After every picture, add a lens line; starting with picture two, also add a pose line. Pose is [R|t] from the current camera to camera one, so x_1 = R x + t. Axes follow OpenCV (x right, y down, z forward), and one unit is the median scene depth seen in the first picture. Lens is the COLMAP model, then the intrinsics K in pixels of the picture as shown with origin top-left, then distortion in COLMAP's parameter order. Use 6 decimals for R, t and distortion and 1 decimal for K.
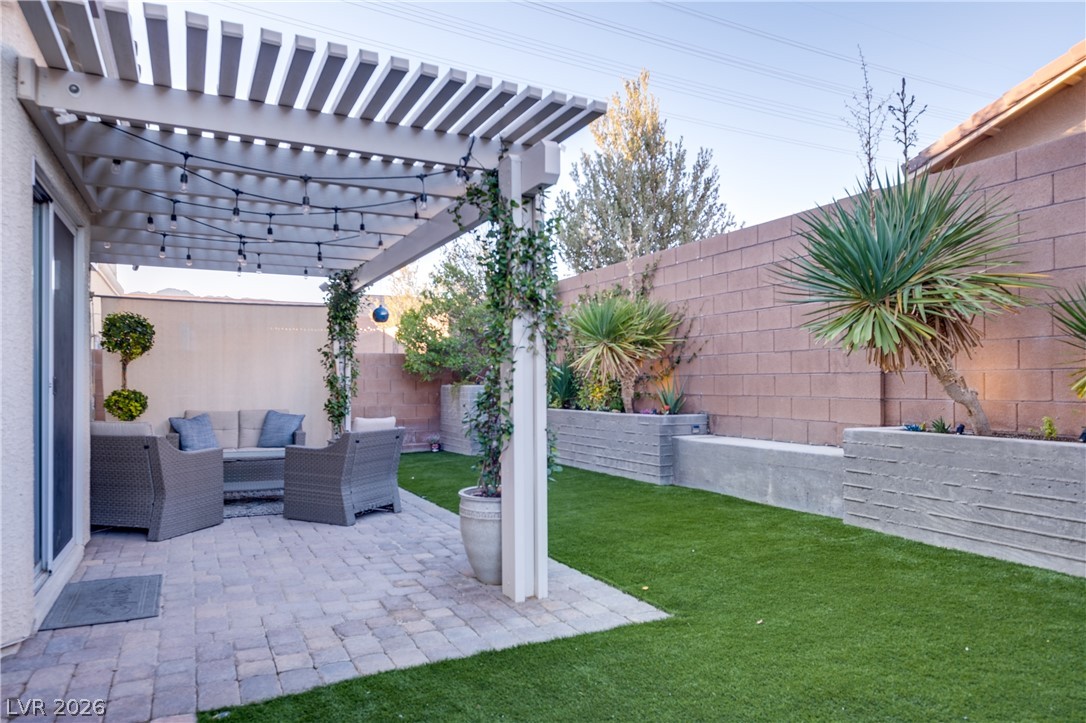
lens RADIAL K [[721.7, 0, 544.5], [0, 721.7, 367.0], [0, 0, 1]] dist [-0.000297, 0.006681]
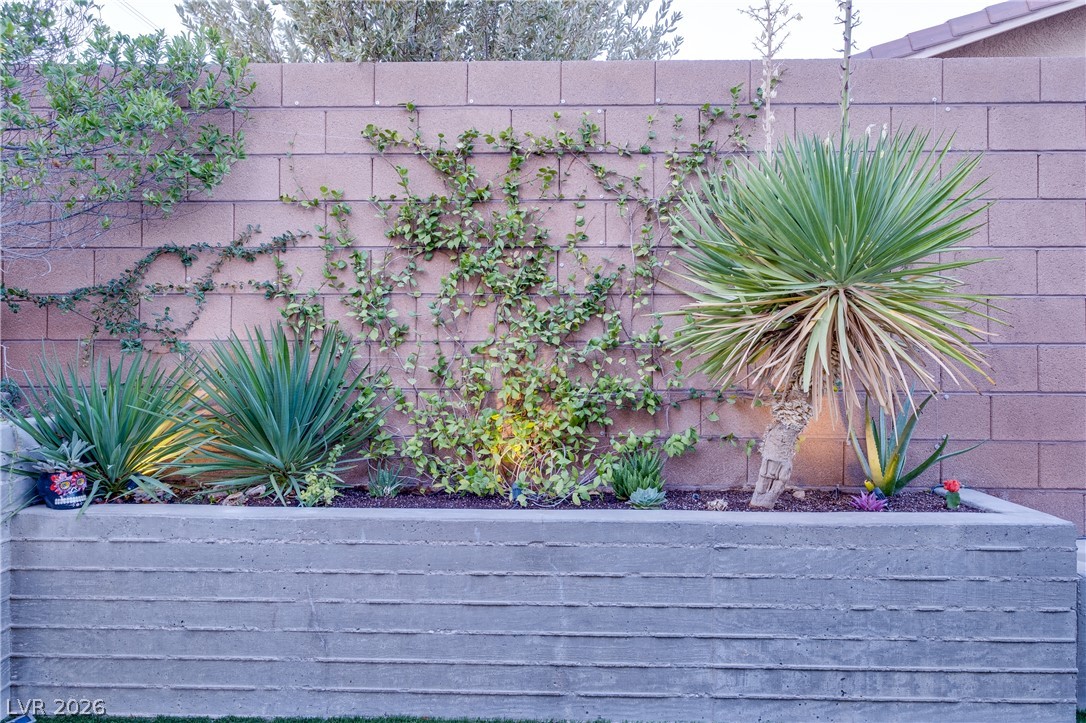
lens RADIAL K [[721.7, 0, 571.9], [0, 721.7, 341.6], [0, 0, 1]] dist [-0.000297, 0.006681]
pose [[0.479220, 0.012171, 0.877611, -0.222260], [-0.023550, 0.999722, -0.001005, -0.010694], [-0.877379, -0.020186, 0.479373, 0.913910]]
